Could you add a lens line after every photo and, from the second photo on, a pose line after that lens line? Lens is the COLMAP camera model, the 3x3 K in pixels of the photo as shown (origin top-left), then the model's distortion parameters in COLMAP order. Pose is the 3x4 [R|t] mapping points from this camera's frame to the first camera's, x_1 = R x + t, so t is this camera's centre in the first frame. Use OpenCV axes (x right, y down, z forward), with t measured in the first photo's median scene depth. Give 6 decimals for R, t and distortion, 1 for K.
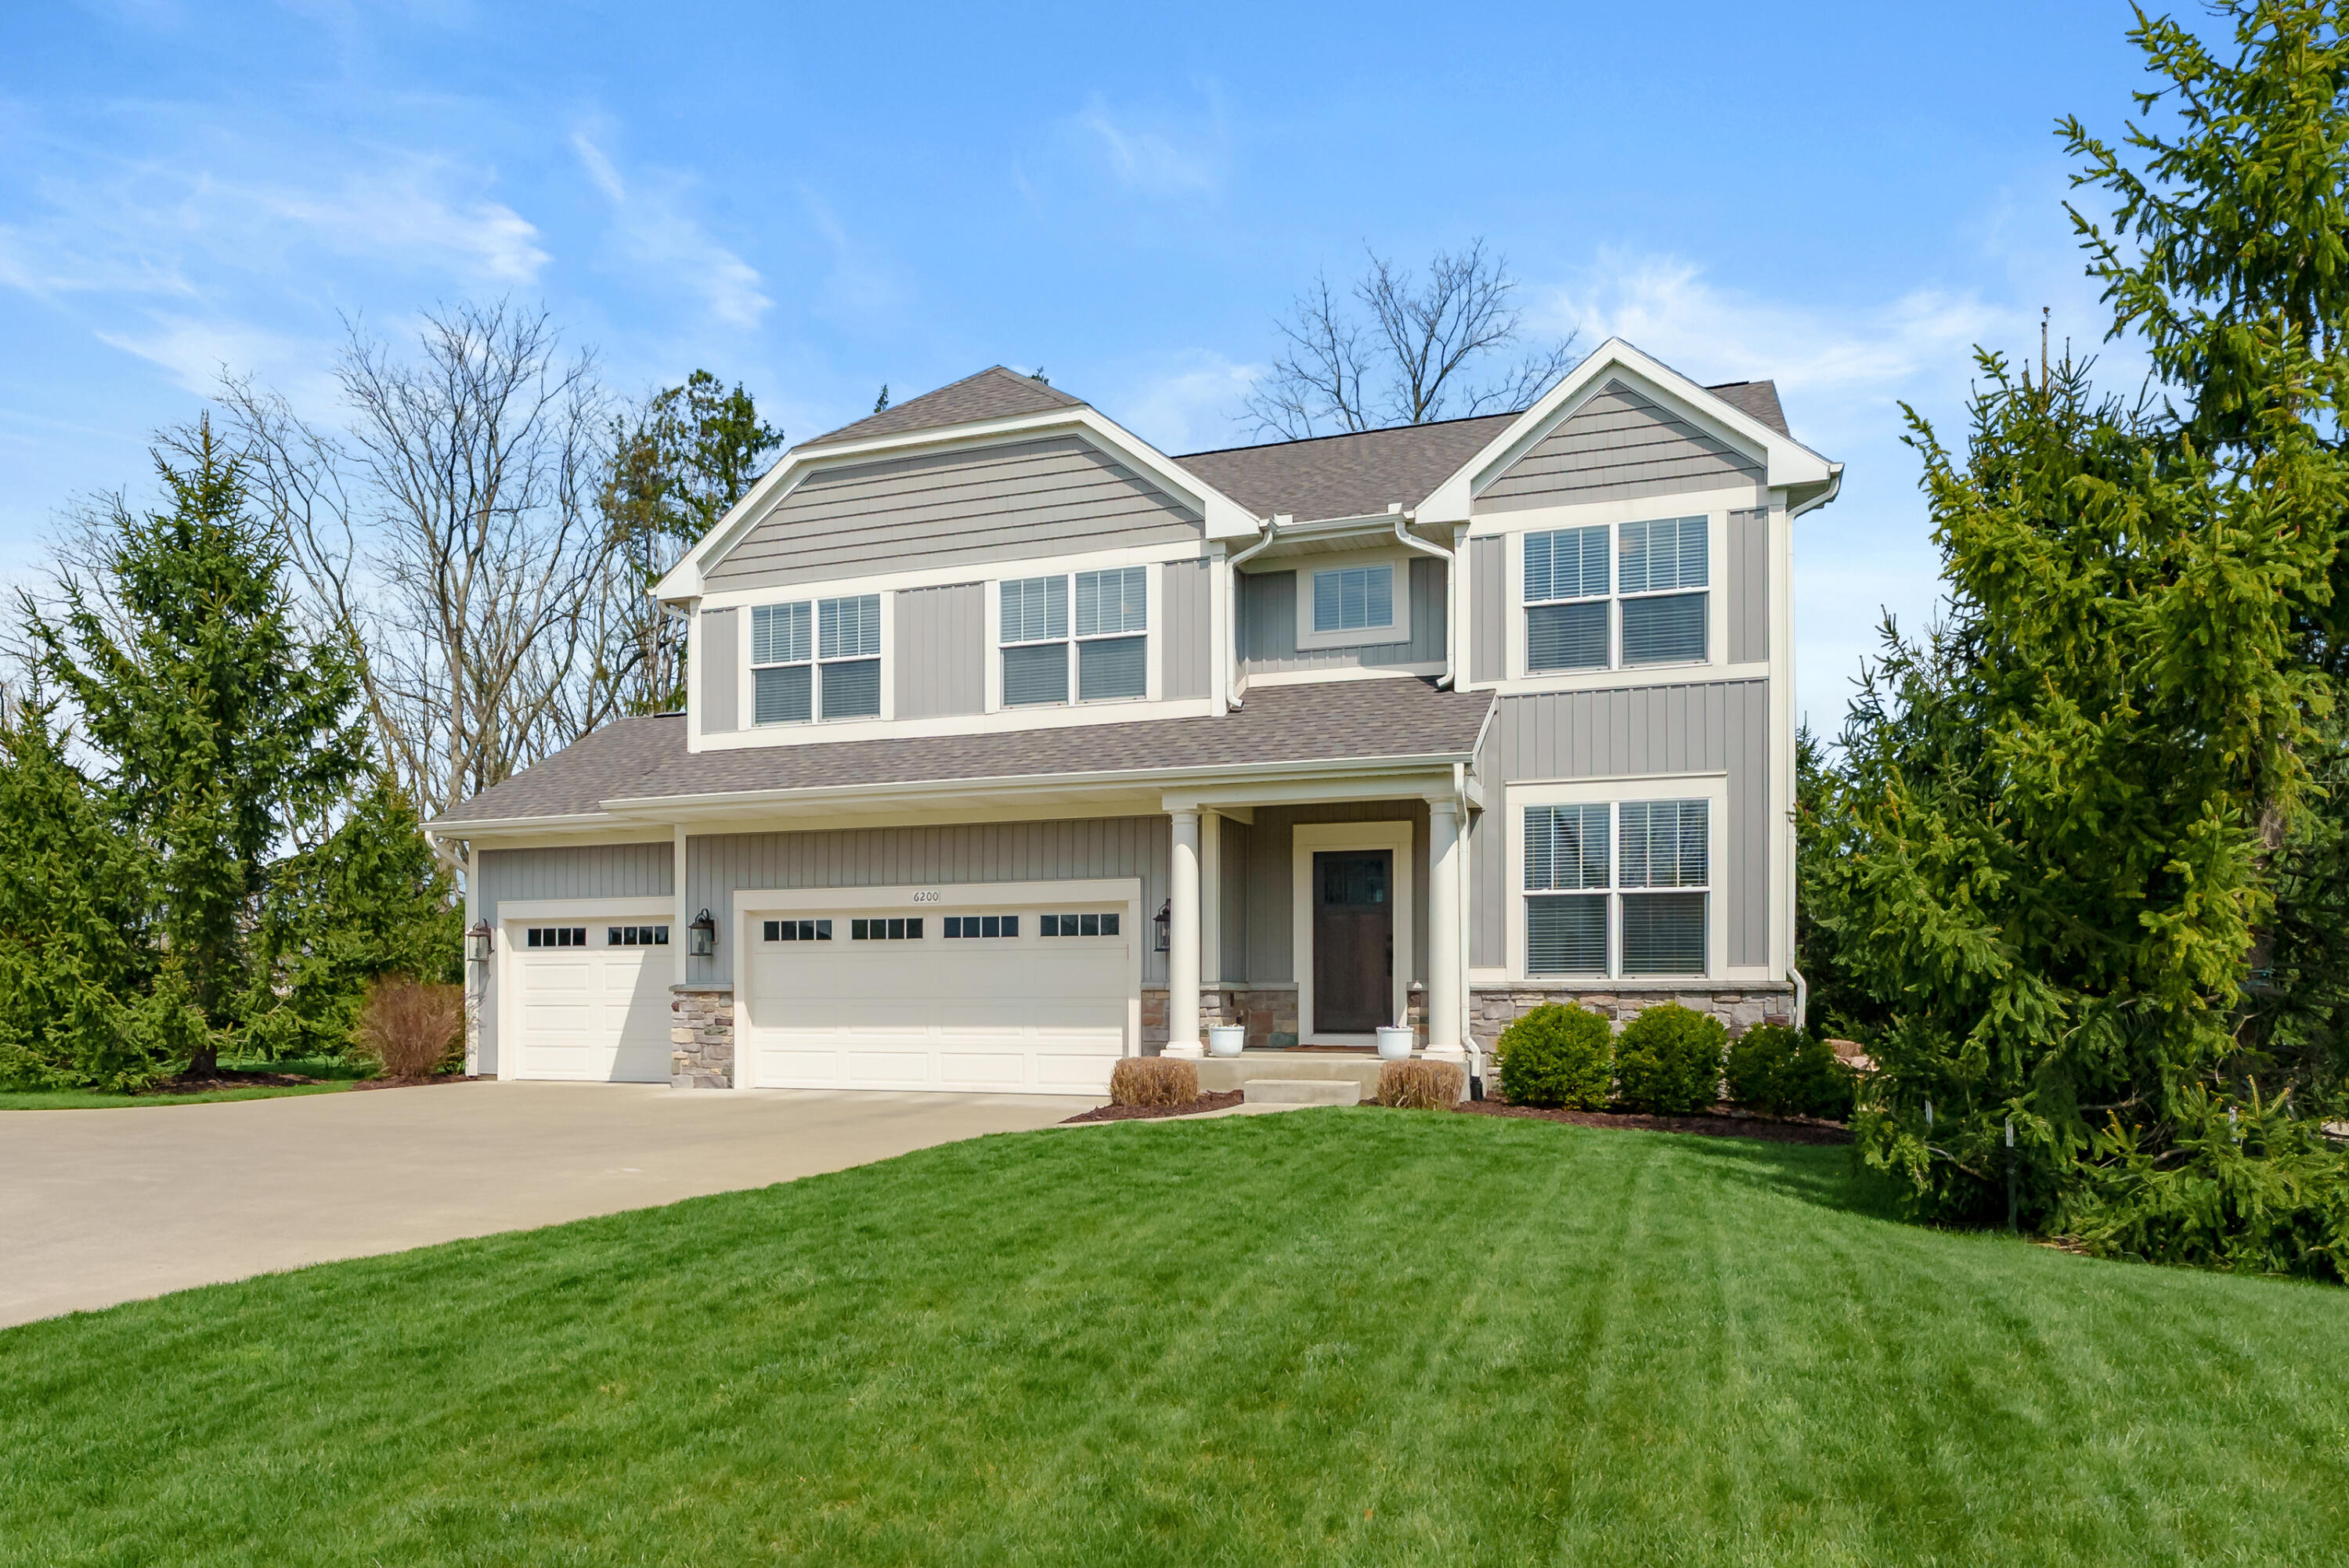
lens RADIAL K [[1373.1, 0, 1178.5], [0, 1373.1, 889.1], [0, 0, 1]] dist [0.001773, -0.000871]
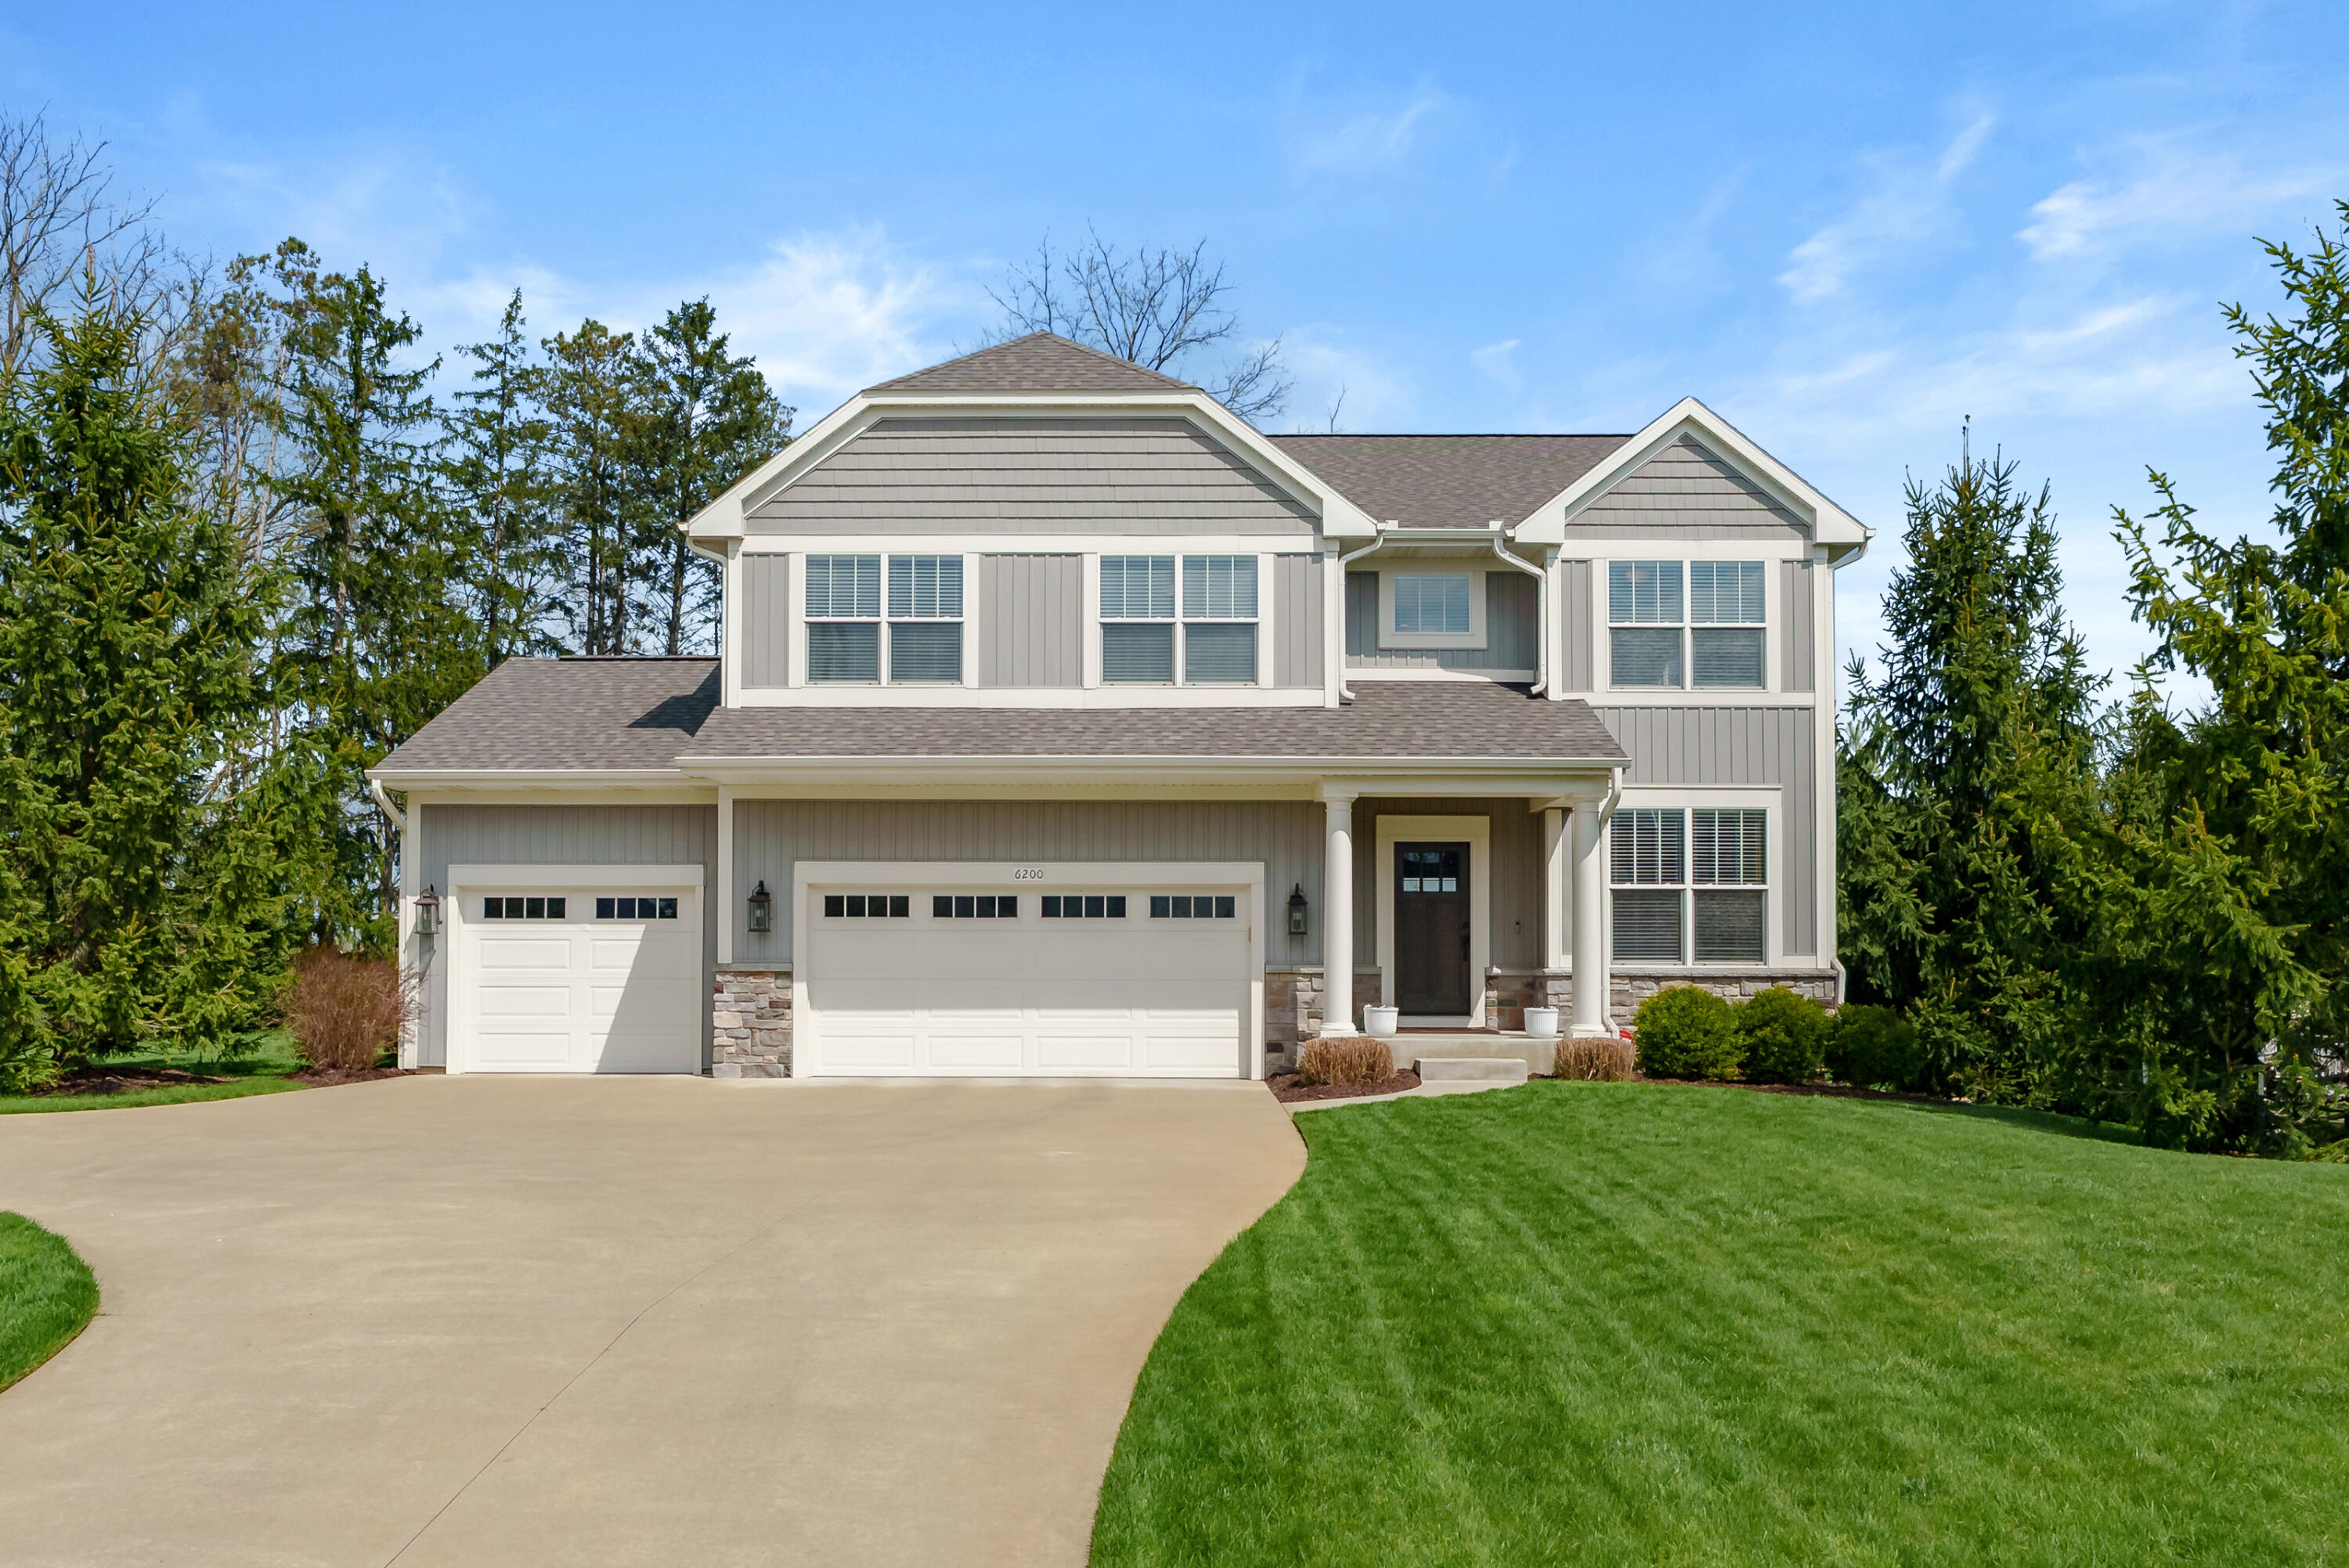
lens RADIAL K [[1440.2, 0, 1174.8], [0, 1440.2, 839.6], [0, 0, 1]] dist [-0.000173, 0.000752]
pose [[0.952818, 0.035683, 0.301438, -0.397429], [-0.028096, 0.999171, -0.029470, 0.008330], [-0.302240, 0.019611, 0.953030, 0.006236]]
